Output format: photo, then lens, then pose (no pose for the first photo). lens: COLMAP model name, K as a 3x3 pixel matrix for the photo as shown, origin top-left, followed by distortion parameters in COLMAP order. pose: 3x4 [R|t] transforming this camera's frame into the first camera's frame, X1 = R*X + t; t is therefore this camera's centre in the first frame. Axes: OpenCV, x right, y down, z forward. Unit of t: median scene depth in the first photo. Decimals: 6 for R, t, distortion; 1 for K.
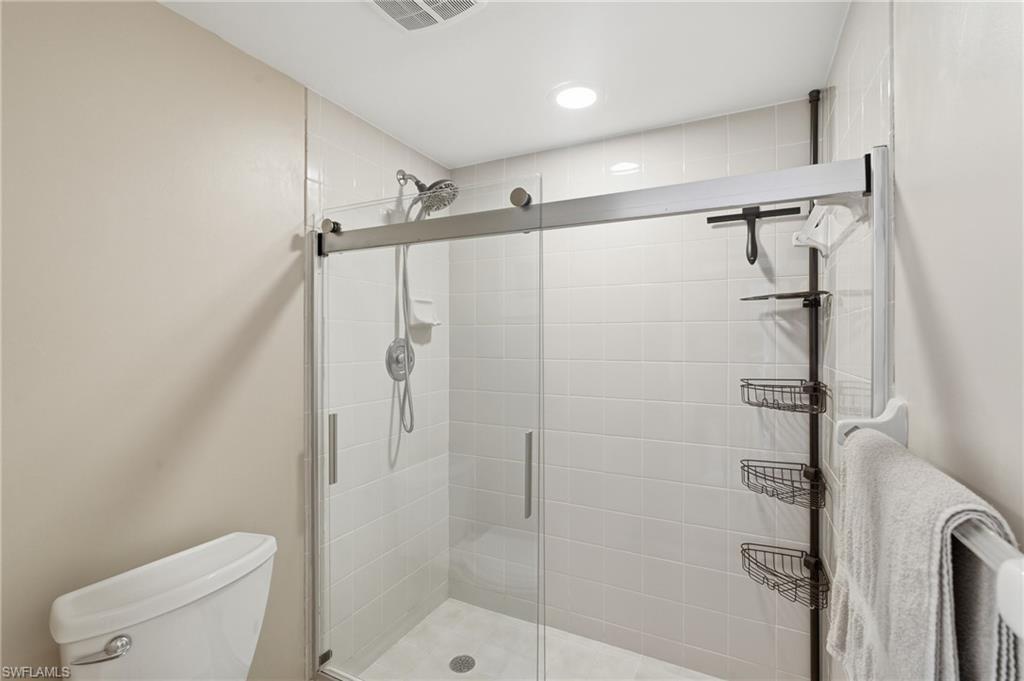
lens RADIAL K [[469.0, 0, 509.3], [0, 469.0, 342.9], [0, 0, 1]] dist [-0.002430, 0.000593]
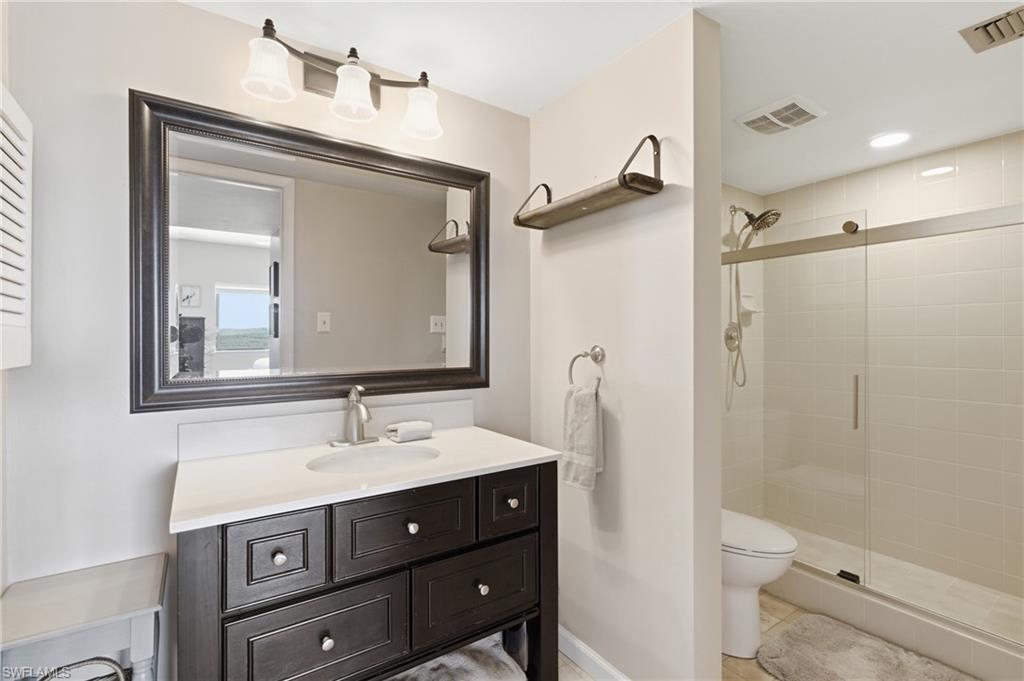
lens RADIAL K [[469.0, 0, 509.3], [0, 469.0, 342.9], [0, 0, 1]] dist [-0.002430, 0.000593]
pose [[0.878251, 0.002323, -0.478195, -0.148071], [-0.000903, 0.999994, 0.003199, 0.051035], [0.478199, -0.002378, 0.878248, -0.608227]]
